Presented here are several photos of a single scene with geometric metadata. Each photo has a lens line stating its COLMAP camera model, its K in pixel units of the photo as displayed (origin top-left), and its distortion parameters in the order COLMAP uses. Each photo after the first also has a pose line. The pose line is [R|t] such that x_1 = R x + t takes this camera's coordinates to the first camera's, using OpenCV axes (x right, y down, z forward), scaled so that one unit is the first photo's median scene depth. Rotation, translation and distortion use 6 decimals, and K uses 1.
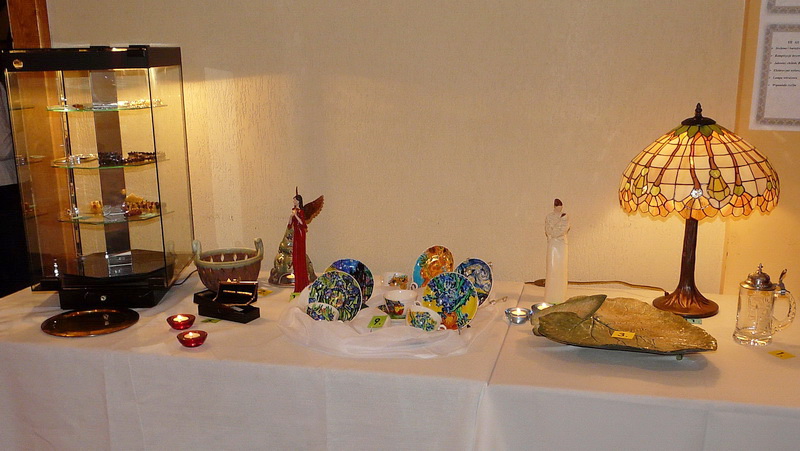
lens RADIAL K [[776.5, 0, 399.2], [0, 776.5, 225.8], [0, 0, 1]] dist [-0.049545, 0.000000]
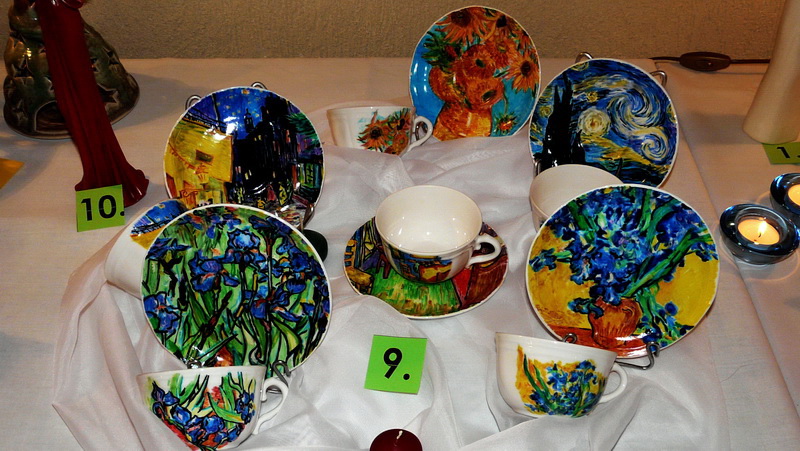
lens RADIAL K [[776.5, 0, 402.8], [0, 776.5, 223.3], [0, 0, 1]] dist [-0.049545, 0.000000]
pose [[0.971938, -0.142374, 0.187263, -0.072935], [0.030543, 0.865689, 0.499649, -0.074892], [-0.233248, -0.479908, 0.845745, 0.755239]]
